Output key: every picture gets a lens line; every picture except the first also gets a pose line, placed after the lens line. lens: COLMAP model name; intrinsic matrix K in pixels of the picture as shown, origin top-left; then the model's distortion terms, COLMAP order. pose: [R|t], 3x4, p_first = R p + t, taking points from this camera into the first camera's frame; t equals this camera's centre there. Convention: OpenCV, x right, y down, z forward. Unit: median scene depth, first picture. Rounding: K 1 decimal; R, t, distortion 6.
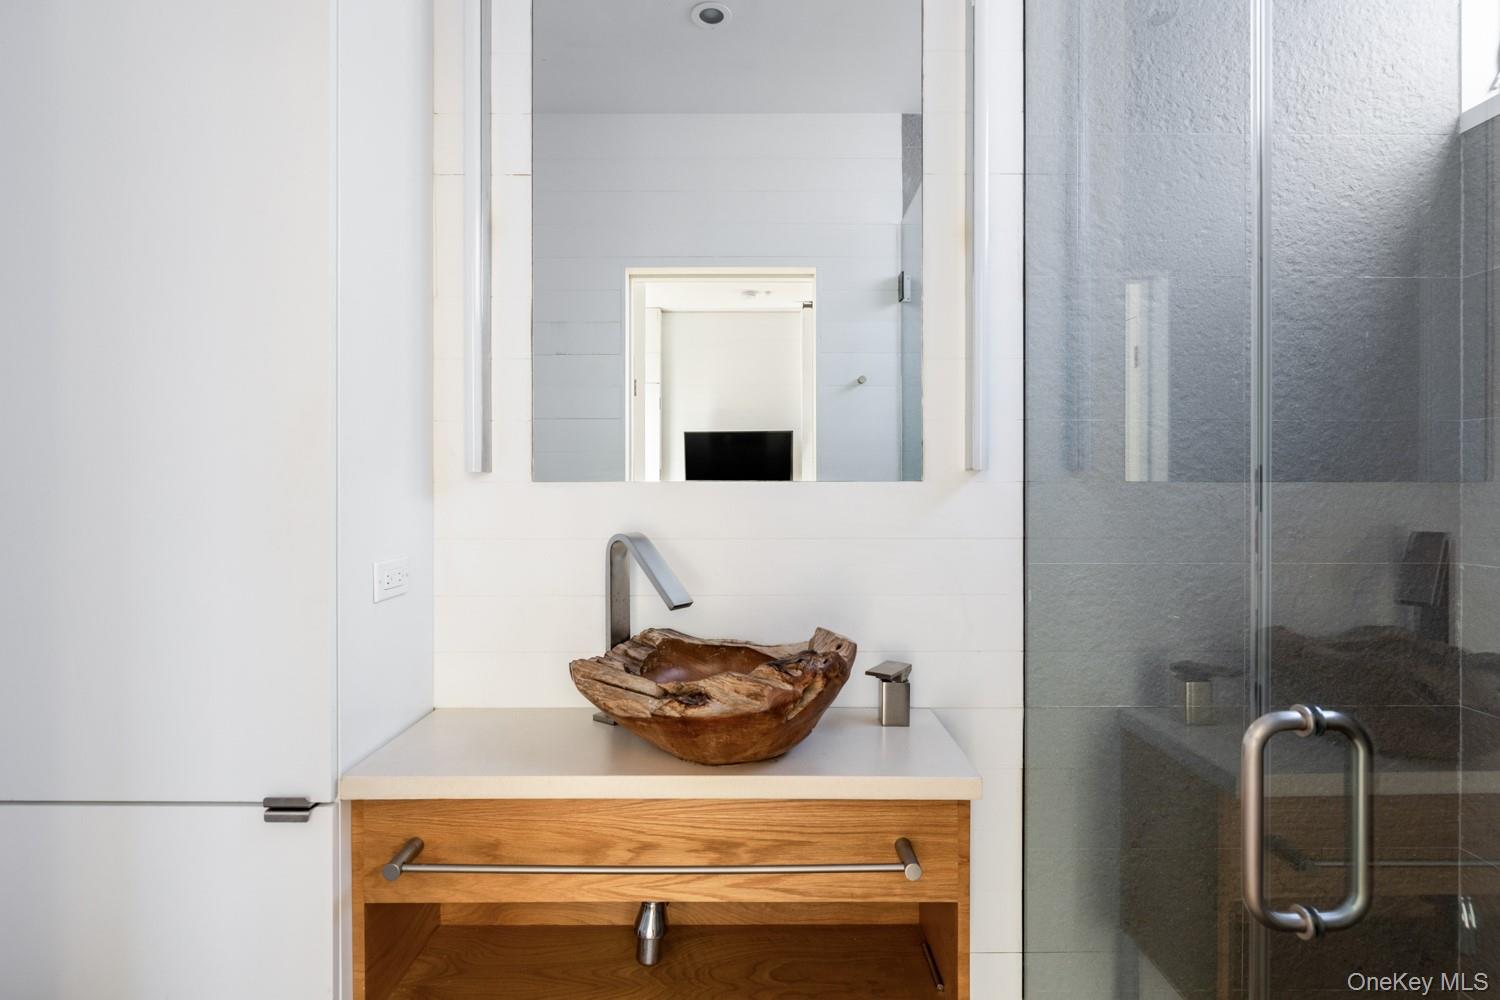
lens RADIAL K [[752.7, 0, 753.4], [0, 752.7, 487.0], [0, 0, 1]] dist [-0.000348, 0.002228]
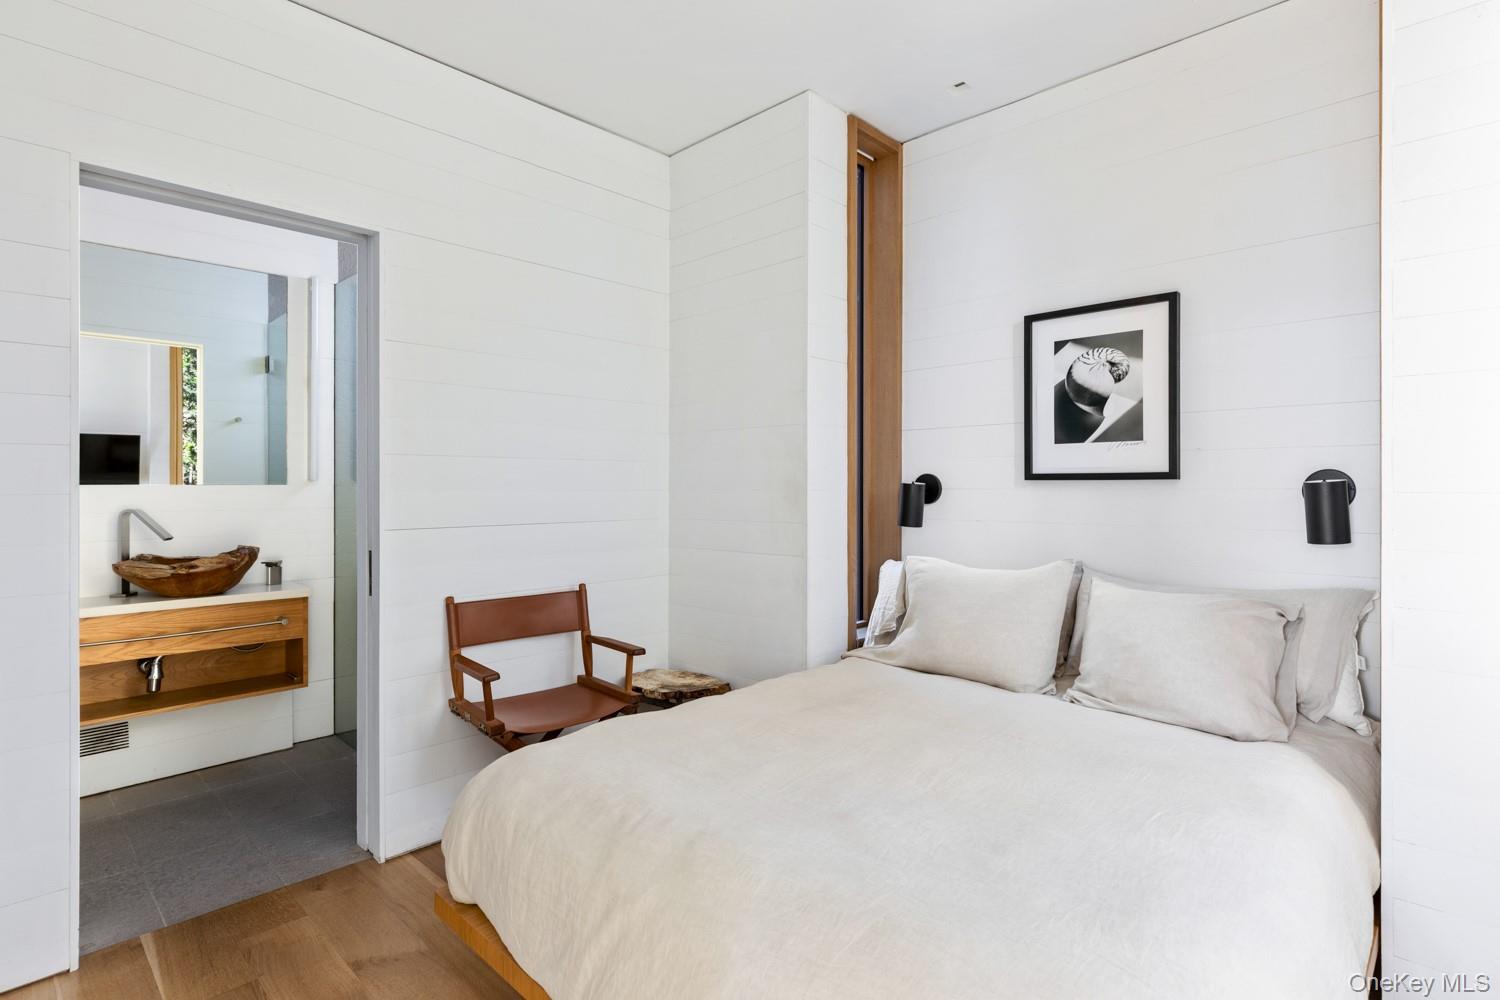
lens RADIAL K [[752.7, 0, 752.1], [0, 752.7, 484.2], [0, 0, 1]] dist [-0.000348, 0.002228]
pose [[0.703140, -0.000004, 0.711051, -0.449547], [0.001038, 0.999999, -0.001021, -0.006195], [-0.711050, 0.001456, 0.703140, -1.780889]]
